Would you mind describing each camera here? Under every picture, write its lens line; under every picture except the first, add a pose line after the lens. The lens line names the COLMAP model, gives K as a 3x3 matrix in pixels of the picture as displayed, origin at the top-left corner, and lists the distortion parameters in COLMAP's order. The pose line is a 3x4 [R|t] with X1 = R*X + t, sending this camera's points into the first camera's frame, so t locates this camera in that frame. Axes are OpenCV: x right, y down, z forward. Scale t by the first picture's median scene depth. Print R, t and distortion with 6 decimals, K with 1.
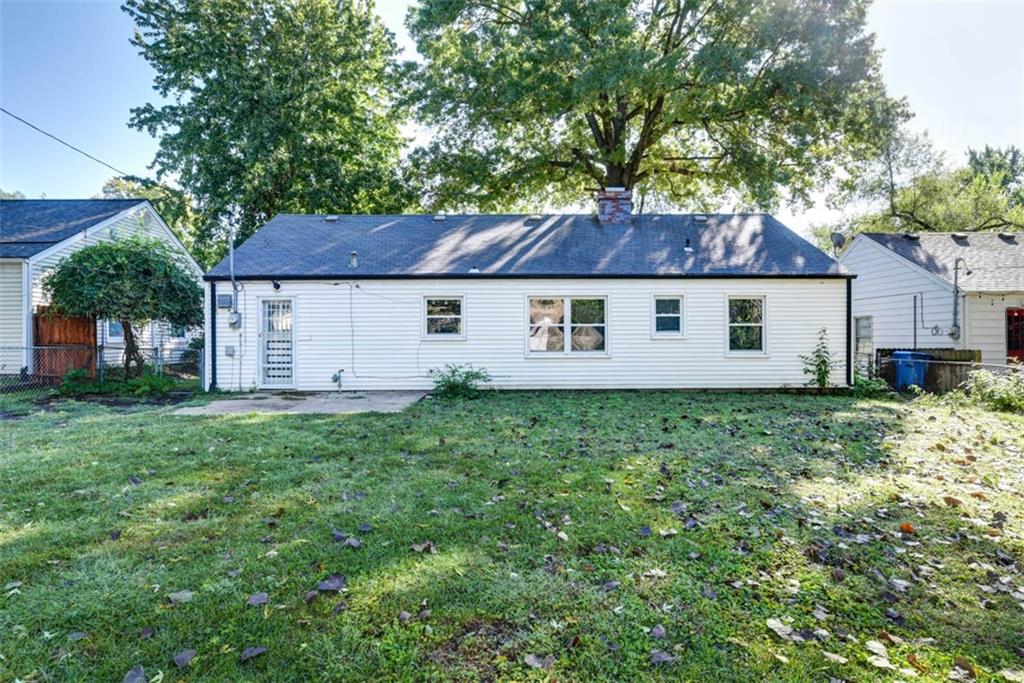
lens RADIAL K [[552.7, 0, 511.8], [0, 552.7, 336.3], [0, 0, 1]] dist [-0.006057, -0.000195]
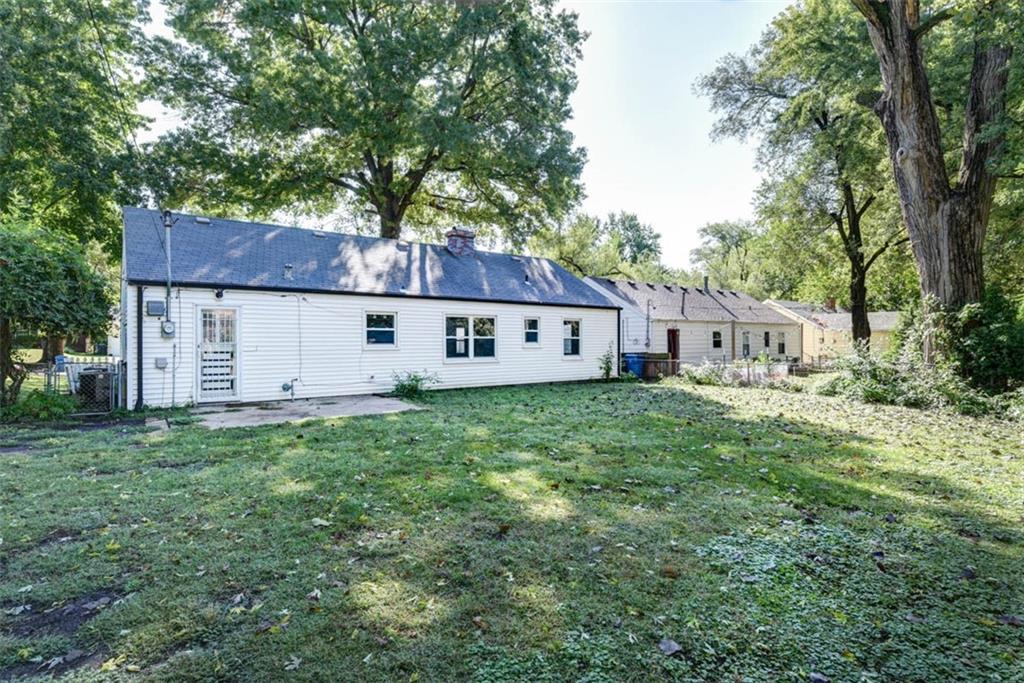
lens RADIAL K [[552.7, 0, 512.9], [0, 552.7, 344.2], [0, 0, 1]] dist [-0.006057, -0.000195]
pose [[0.785912, -0.001139, 0.618337, -0.616955], [0.002858, 0.999994, -0.001790, -0.001788], [-0.618331, 0.003174, 0.785911, -0.073224]]
